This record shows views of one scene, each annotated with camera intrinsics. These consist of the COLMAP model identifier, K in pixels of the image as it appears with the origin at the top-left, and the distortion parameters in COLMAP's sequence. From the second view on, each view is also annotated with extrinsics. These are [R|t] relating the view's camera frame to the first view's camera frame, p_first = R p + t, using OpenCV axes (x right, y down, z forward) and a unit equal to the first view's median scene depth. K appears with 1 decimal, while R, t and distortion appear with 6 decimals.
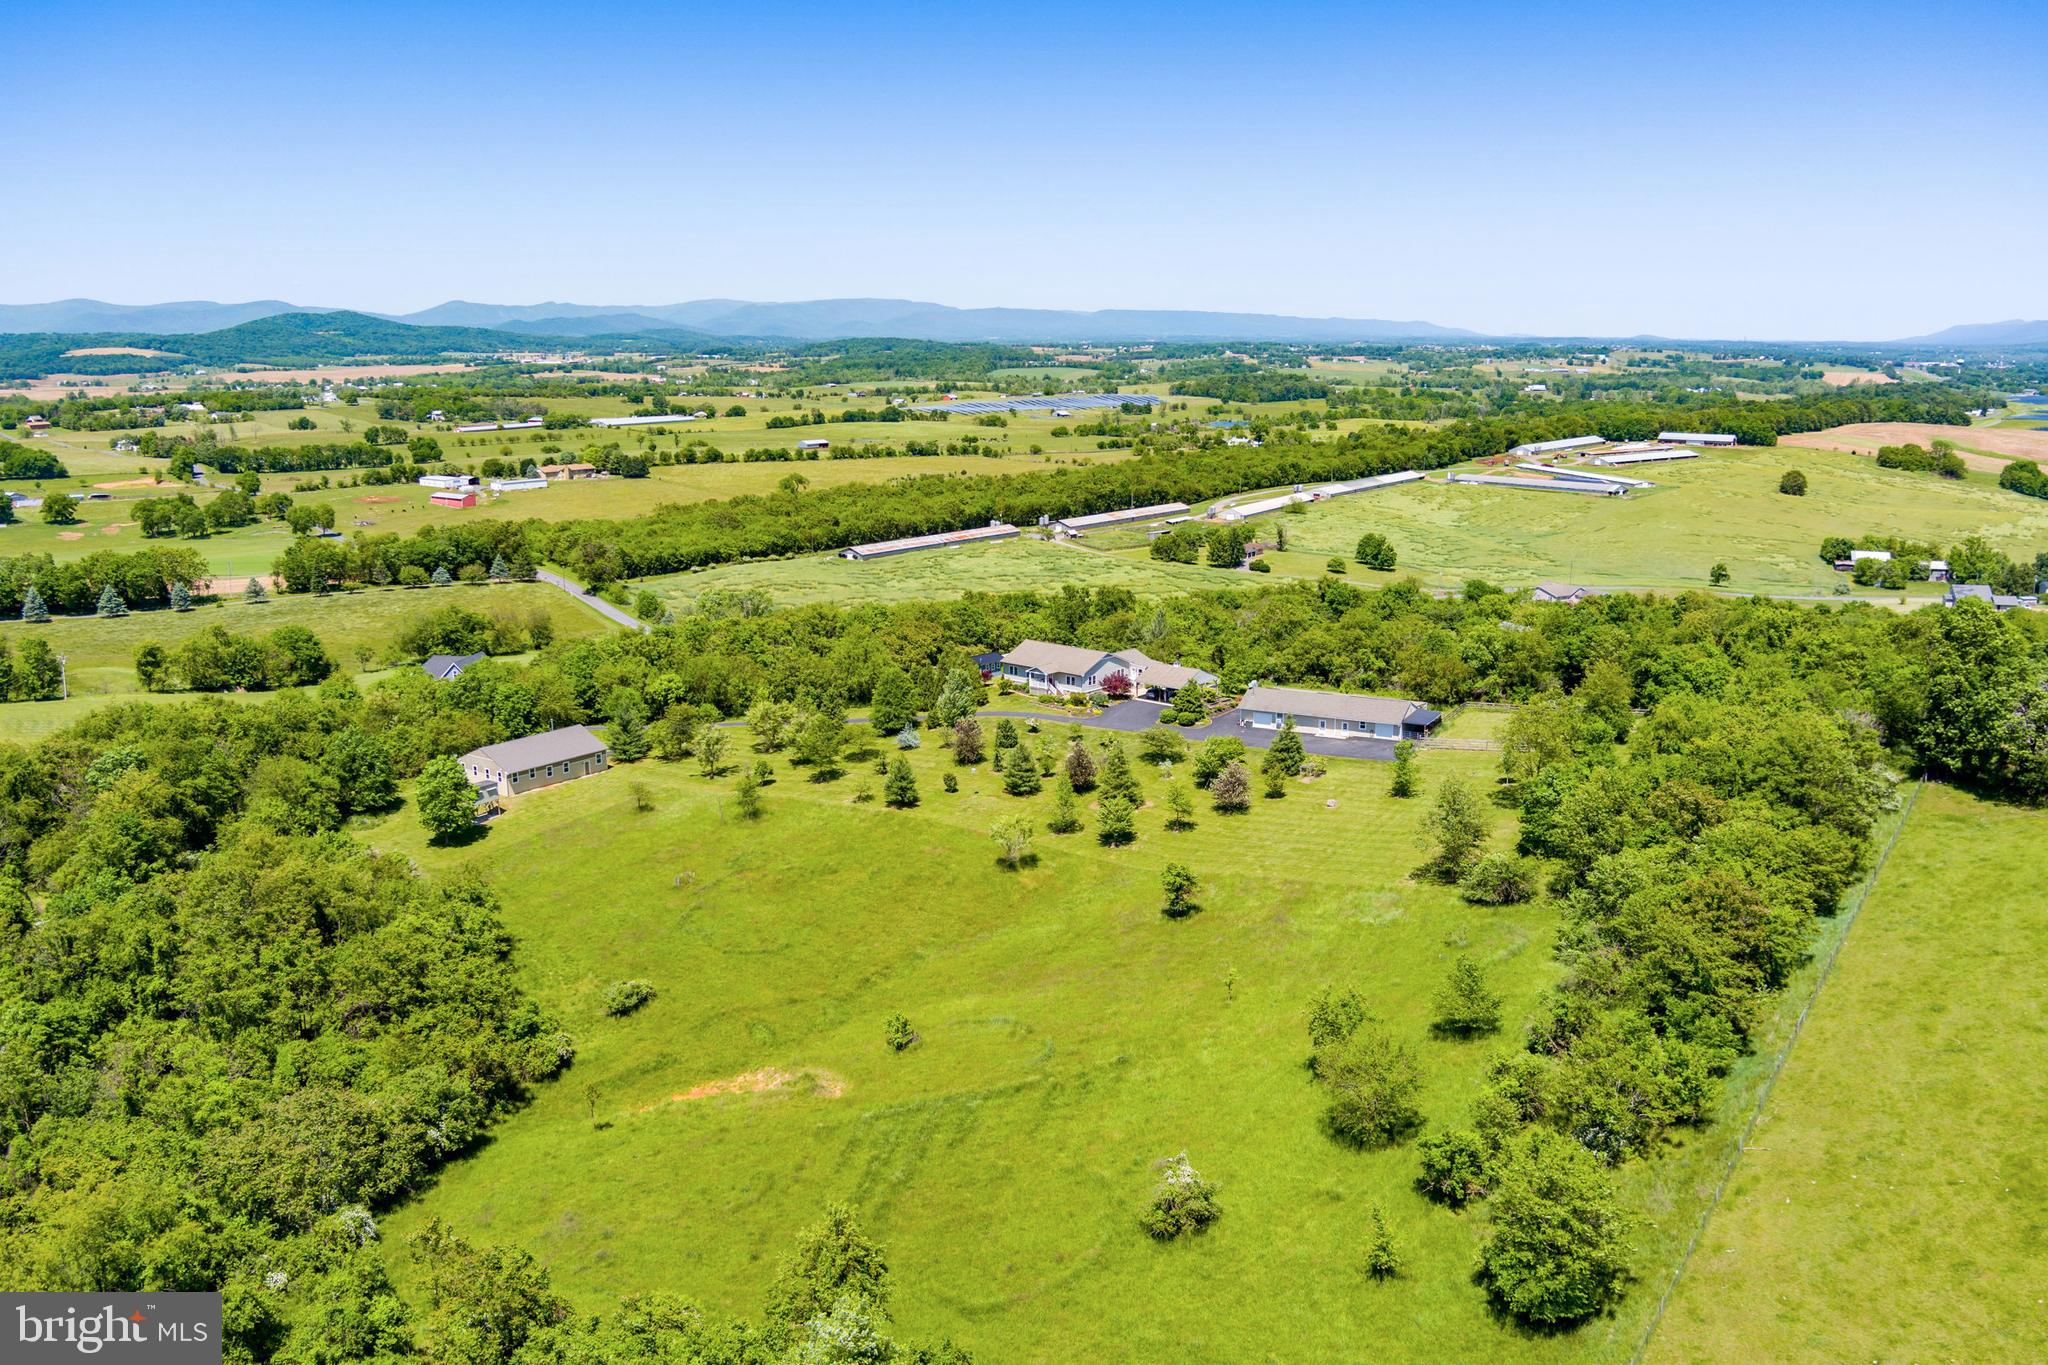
lens RADIAL K [[1668.5, 0, 1011.5], [0, 1668.5, 681.3], [0, 0, 1]] dist [-0.080597, 0.023327]
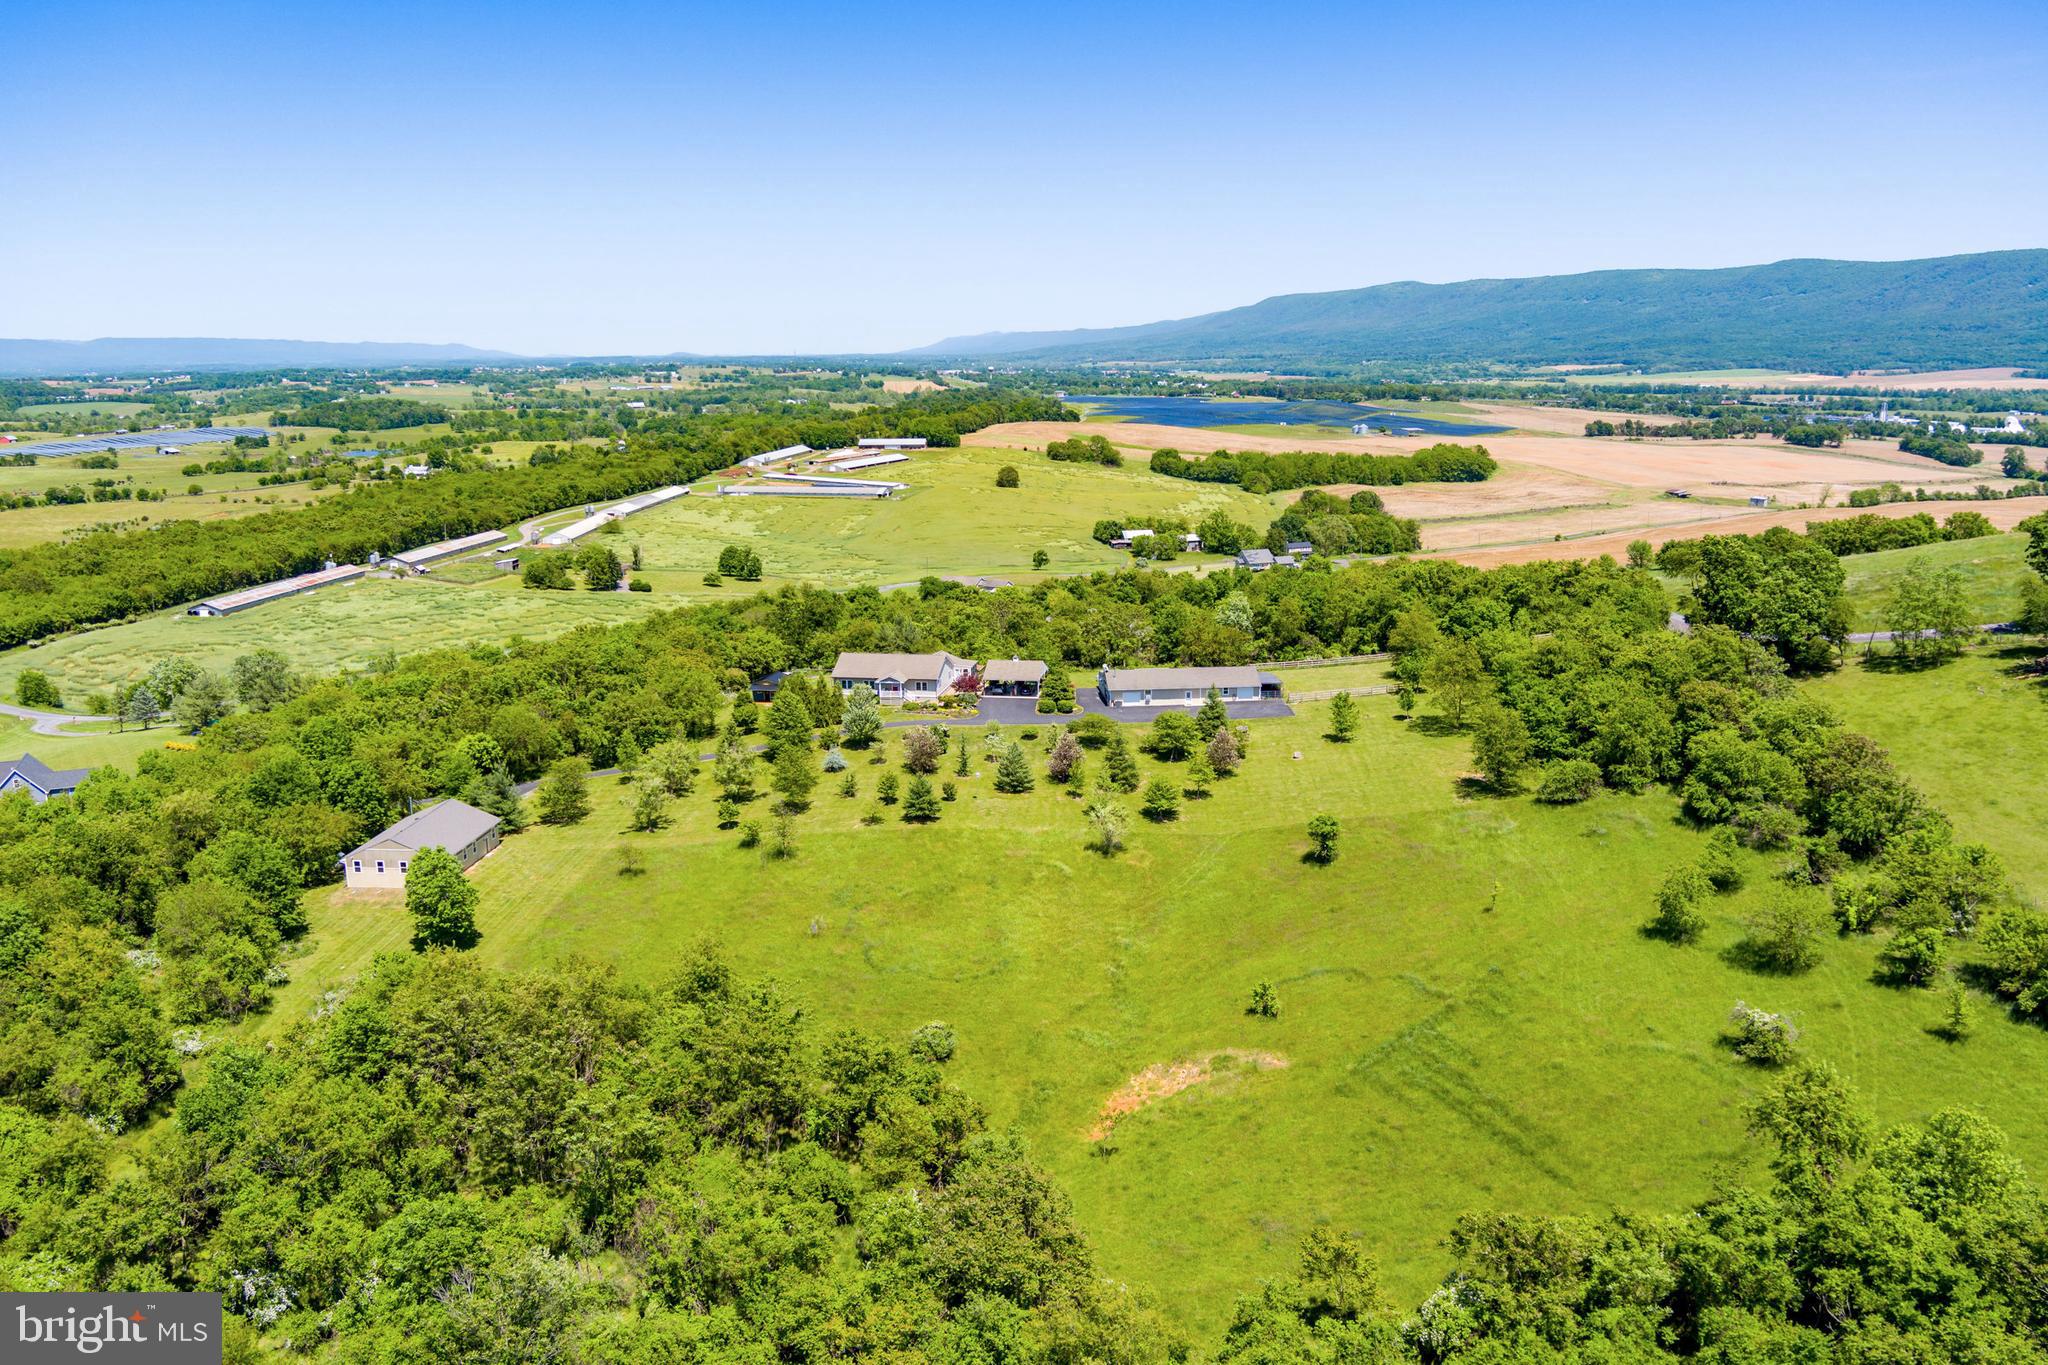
lens RADIAL K [[1668.5, 0, 1030.9], [0, 1668.5, 667.4], [0, 0, 1]] dist [-0.080597, 0.023327]
pose [[0.840710, -0.105627, 0.531083, -0.172000], [0.116434, 0.993111, 0.013205, -0.006832], [-0.528819, 0.050735, 0.847217, 0.041558]]
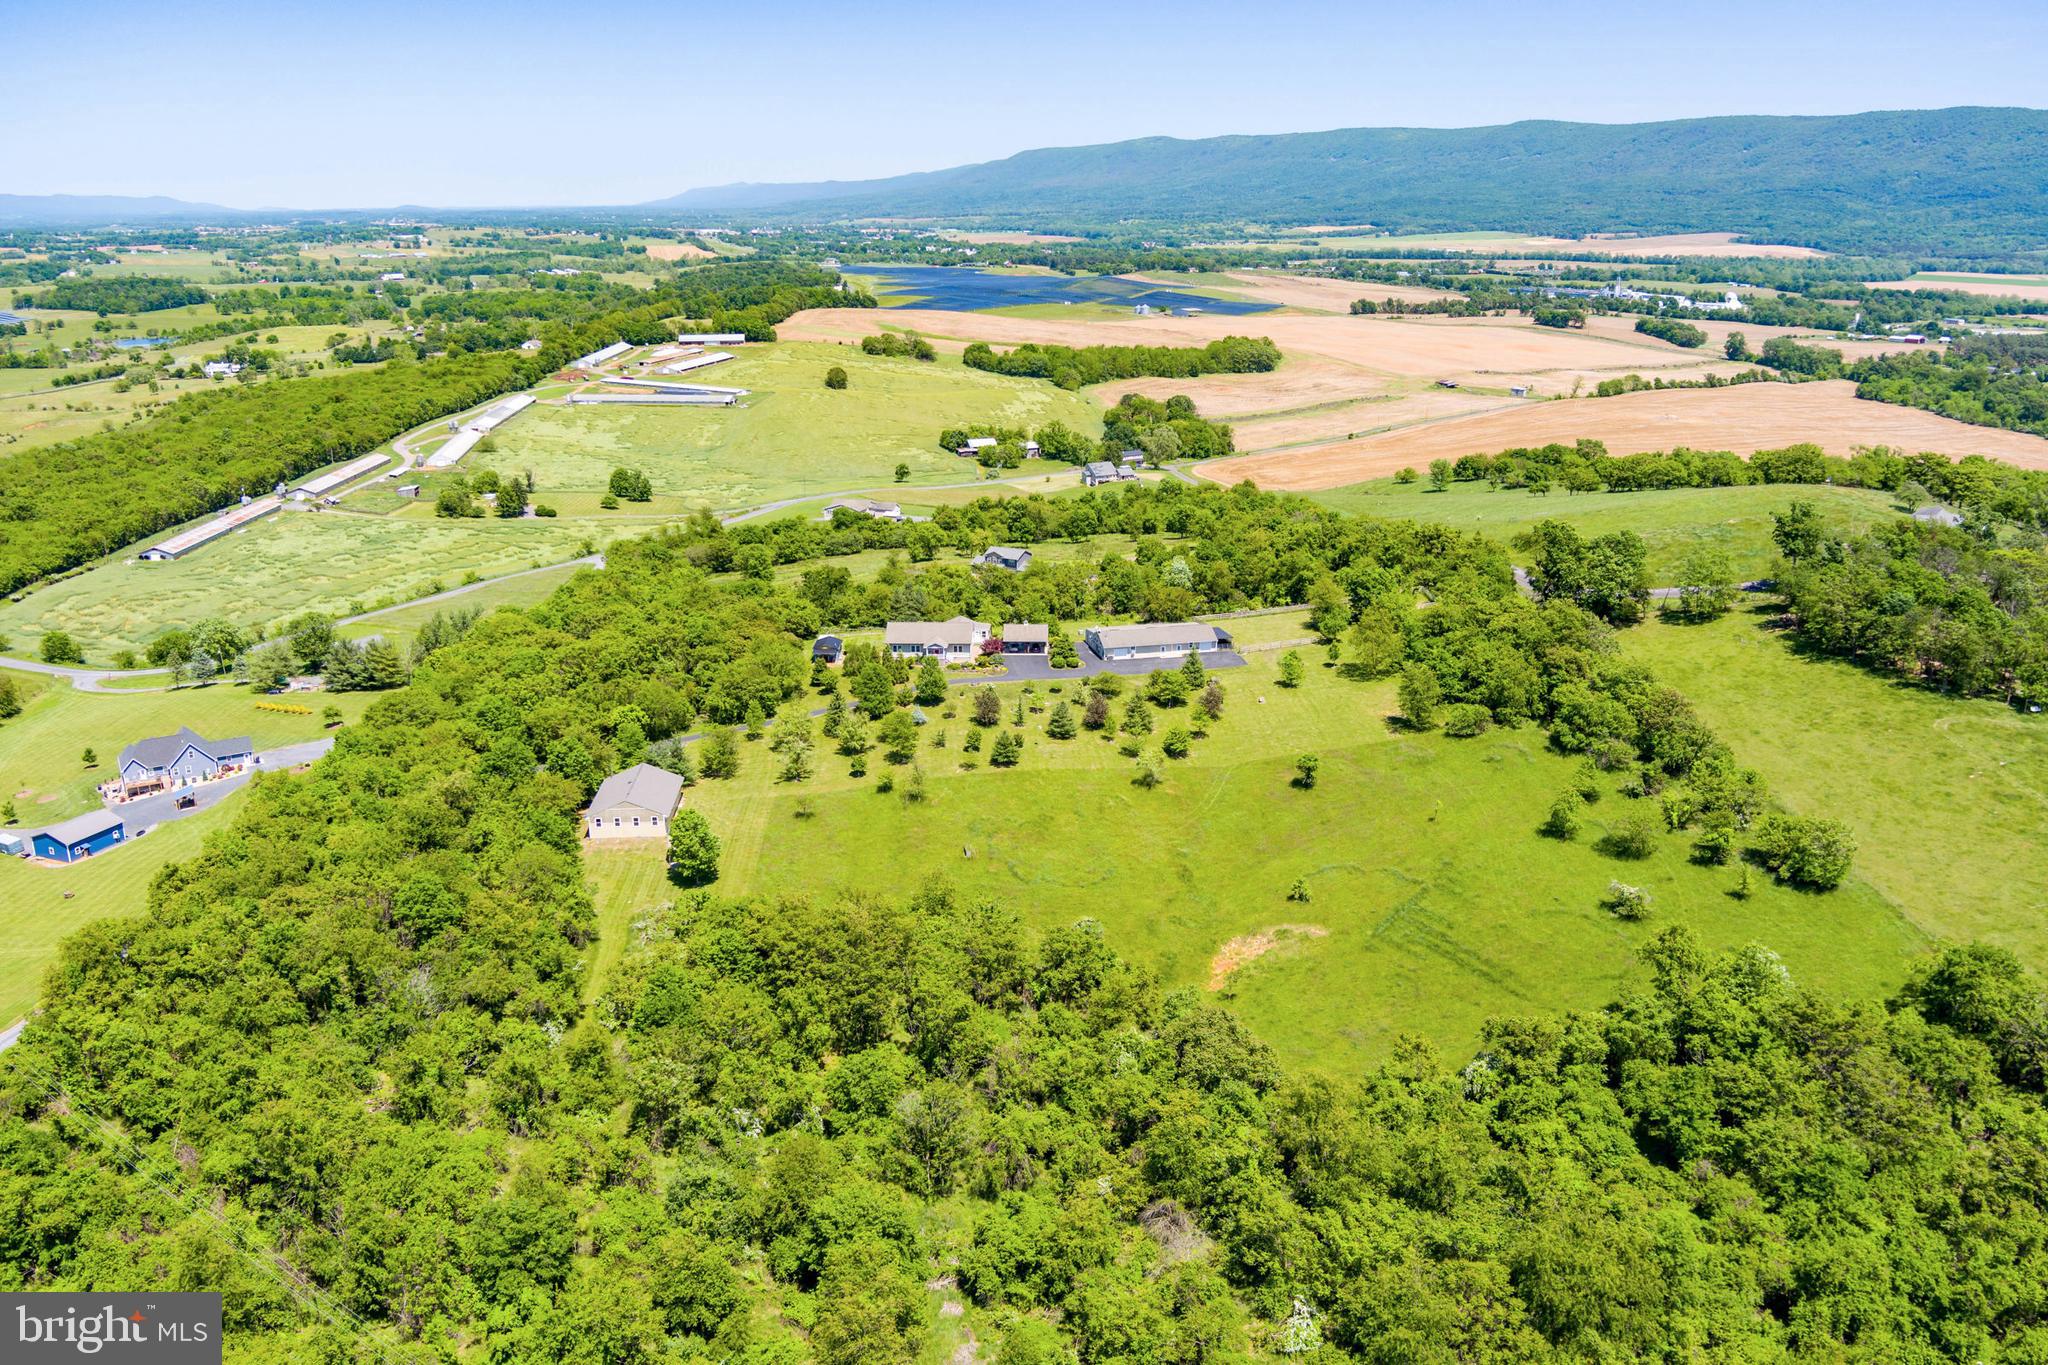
lens RADIAL K [[1668.5, 0, 1031.3], [0, 1668.5, 679.6], [0, 0, 1]] dist [-0.080597, 0.023327]
pose [[0.751280, -0.182745, 0.634179, -0.287142], [0.133964, 0.983122, 0.124596, -0.050316], [-0.646245, -0.008649, 0.763081, -0.007245]]
